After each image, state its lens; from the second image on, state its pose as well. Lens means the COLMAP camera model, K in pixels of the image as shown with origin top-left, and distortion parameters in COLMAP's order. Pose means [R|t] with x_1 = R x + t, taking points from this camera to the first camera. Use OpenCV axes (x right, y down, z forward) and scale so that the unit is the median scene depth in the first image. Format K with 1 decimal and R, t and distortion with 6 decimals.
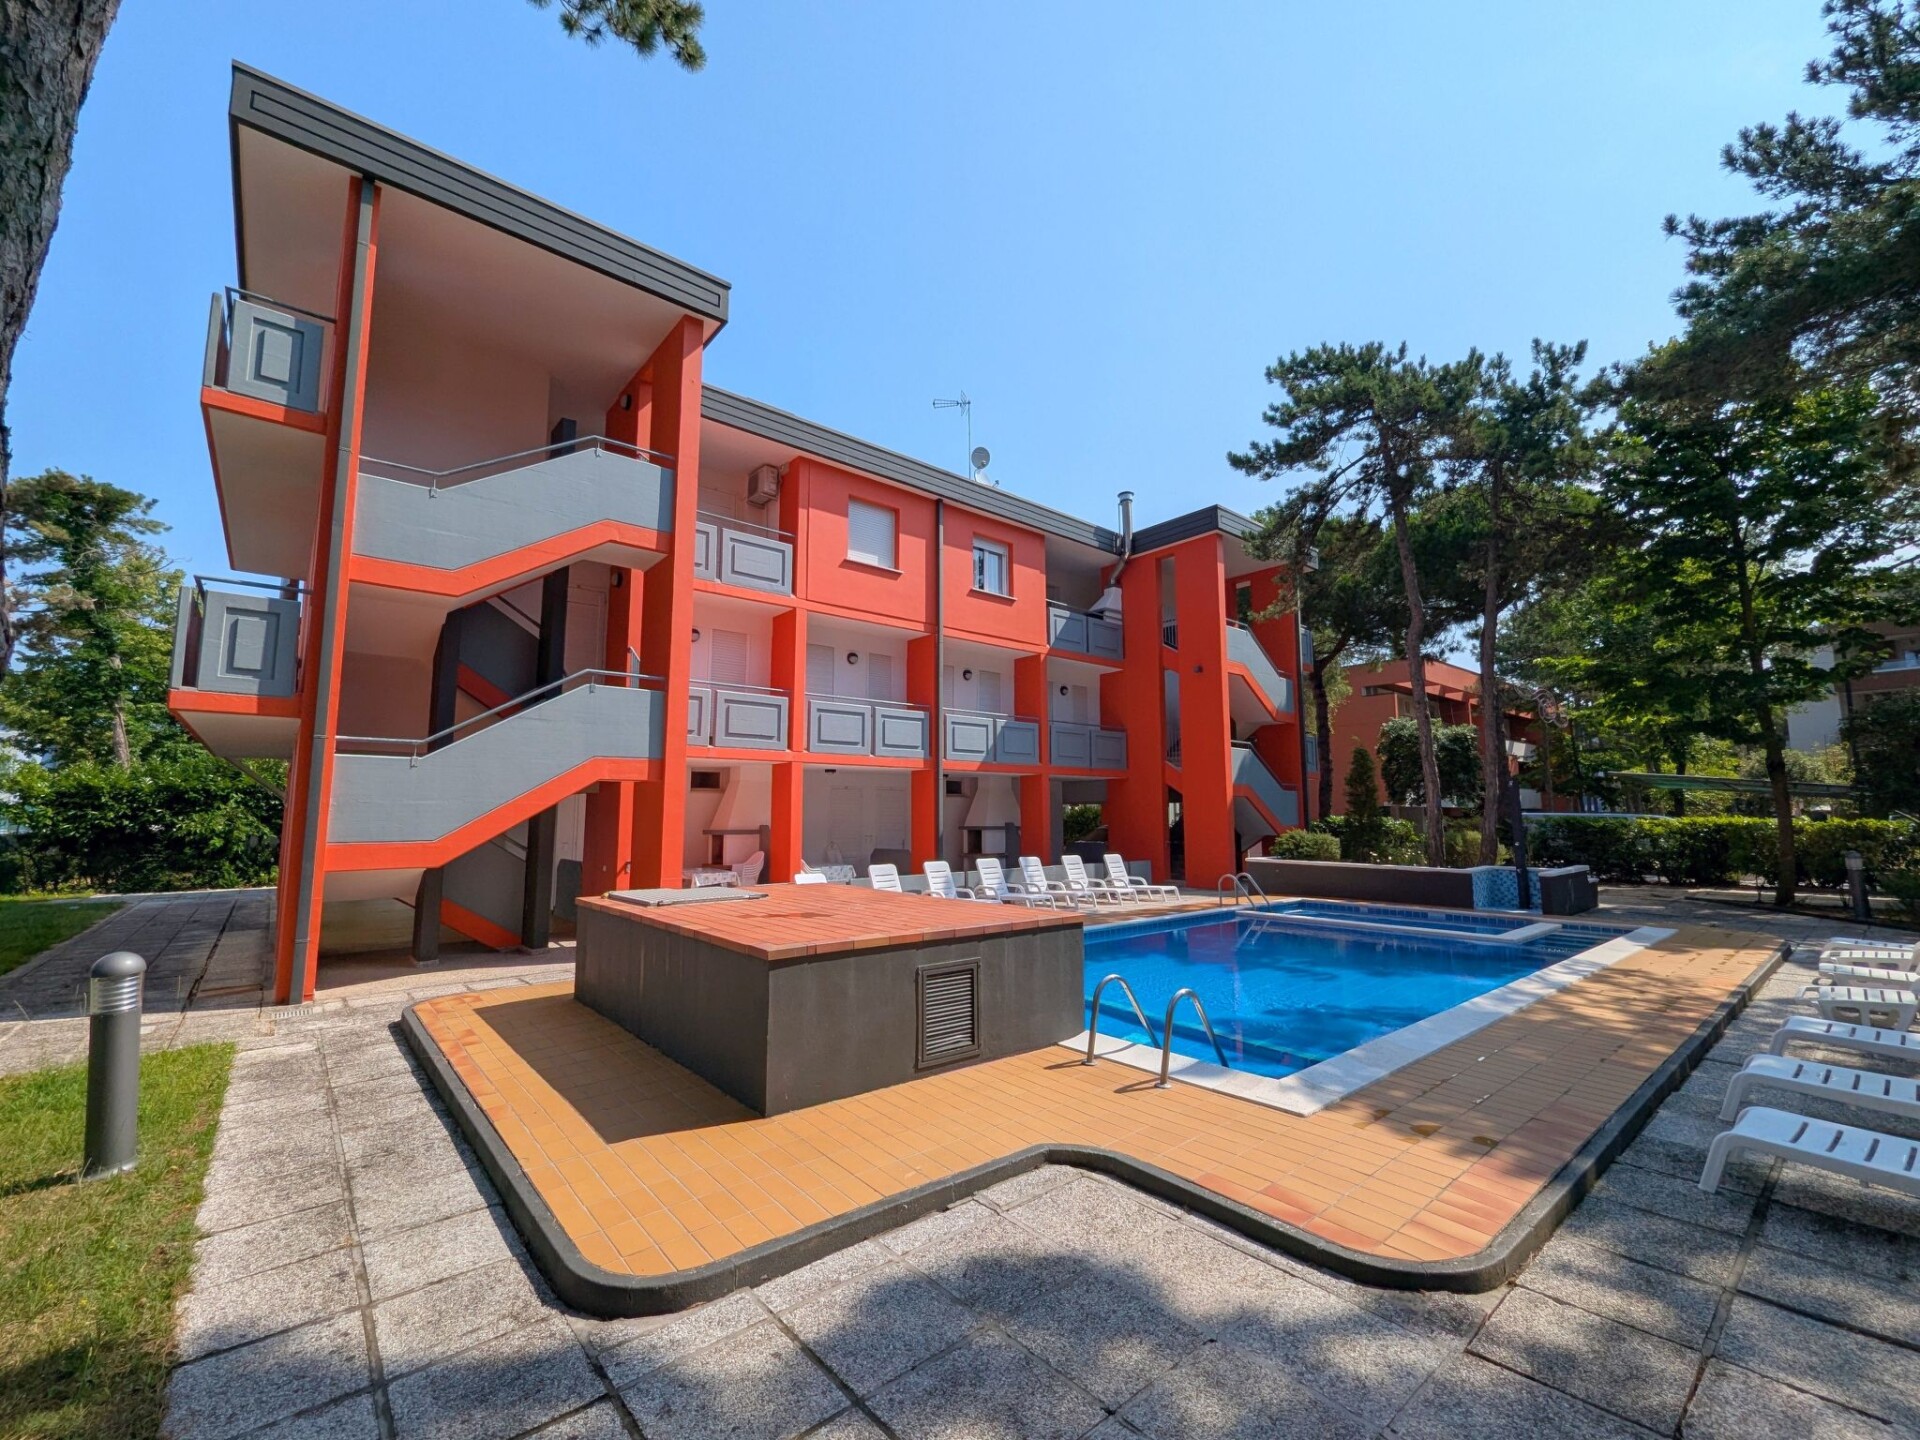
lens RADIAL K [[802.0, 0, 964.9], [0, 802.0, 721.4], [0, 0, 1]] dist [-0.001177, -0.001235]
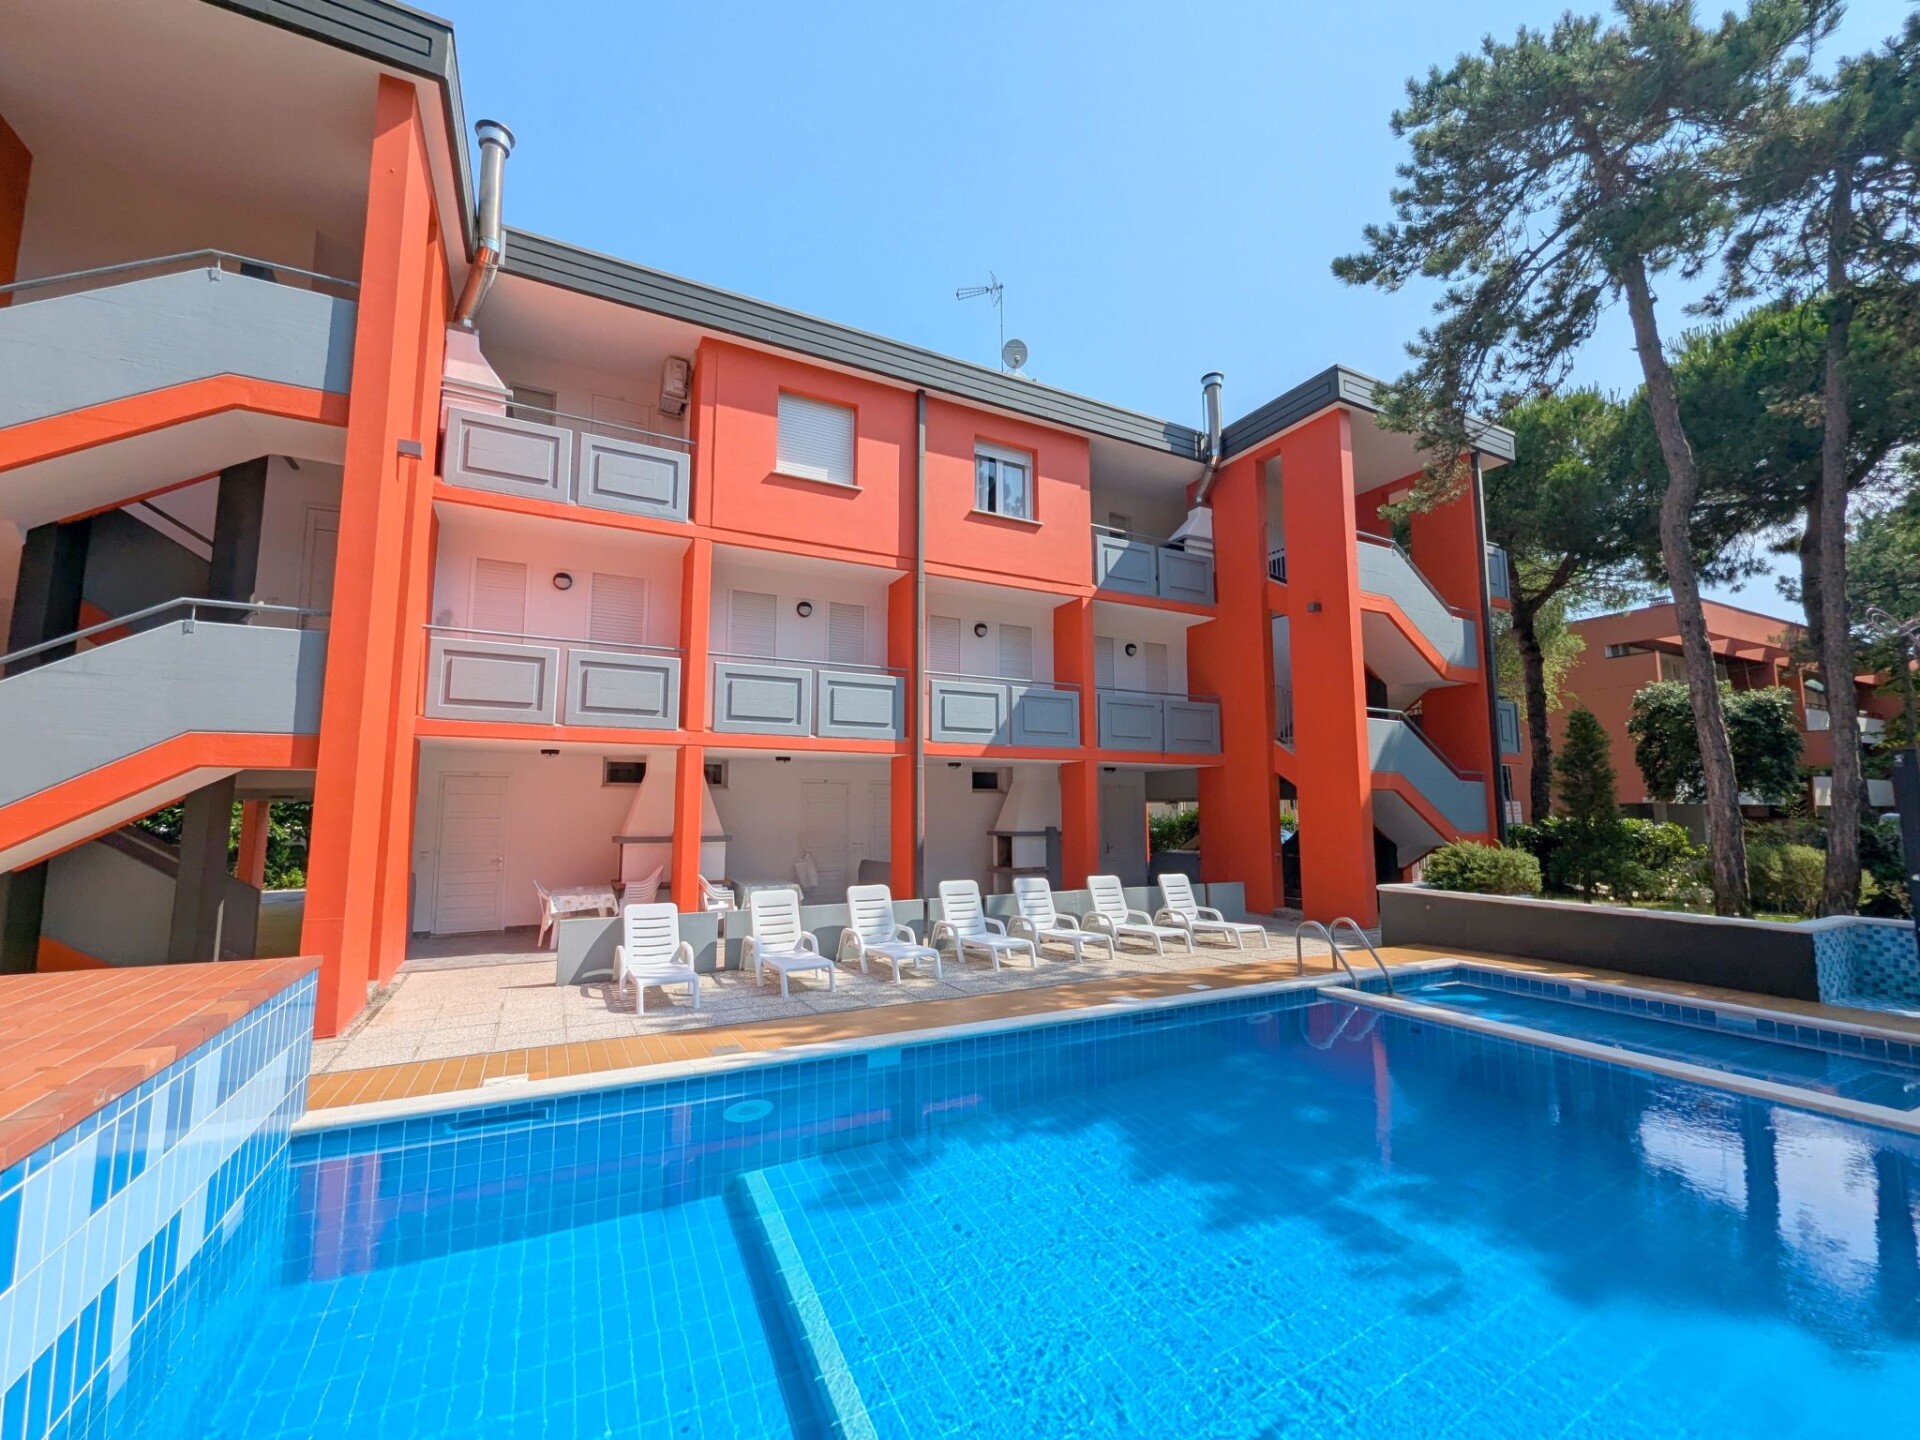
lens RADIAL K [[802.0, 0, 964.9], [0, 802.0, 721.4], [0, 0, 1]] dist [-0.001177, -0.001235]
pose [[0.974165, -0.024984, -0.224452, 0.151663], [0.025575, 0.999673, -0.000271, 0.026905], [0.224385, -0.005476, 0.974485, 0.260167]]
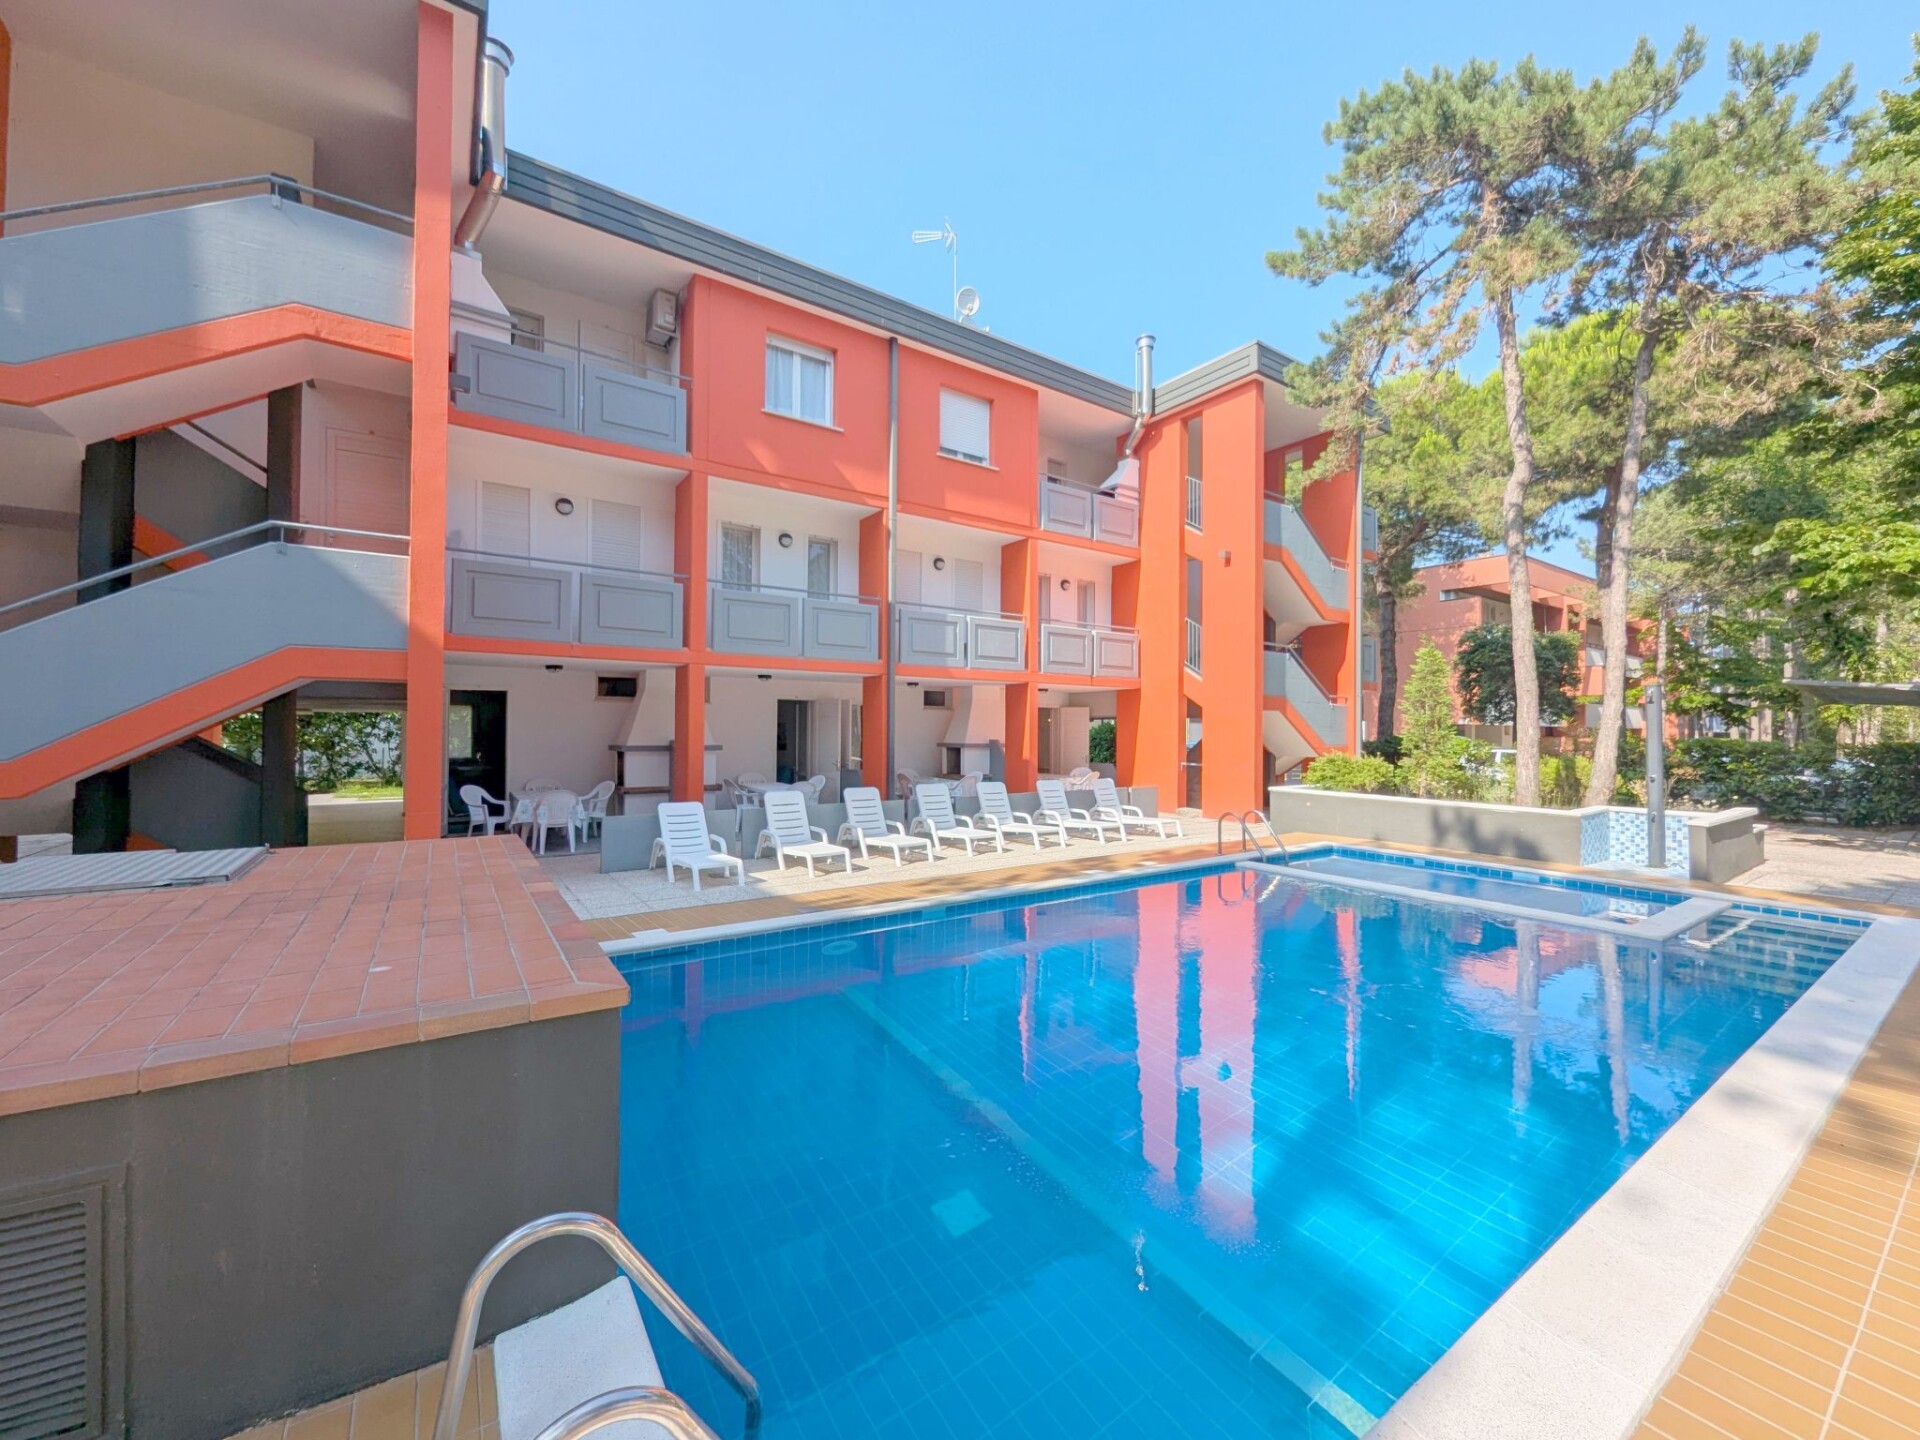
lens RADIAL K [[762.2, 0, 960.0], [0, 762.2, 720.0], [0, 0, 1]] dist [-0.001939, -0.001121]
pose [[0.994939, 0.007034, -0.100231, 0.103423], [0.003381, 0.994638, 0.103362, 0.021555], [0.100421, -0.103178, 0.989581, 0.195916]]
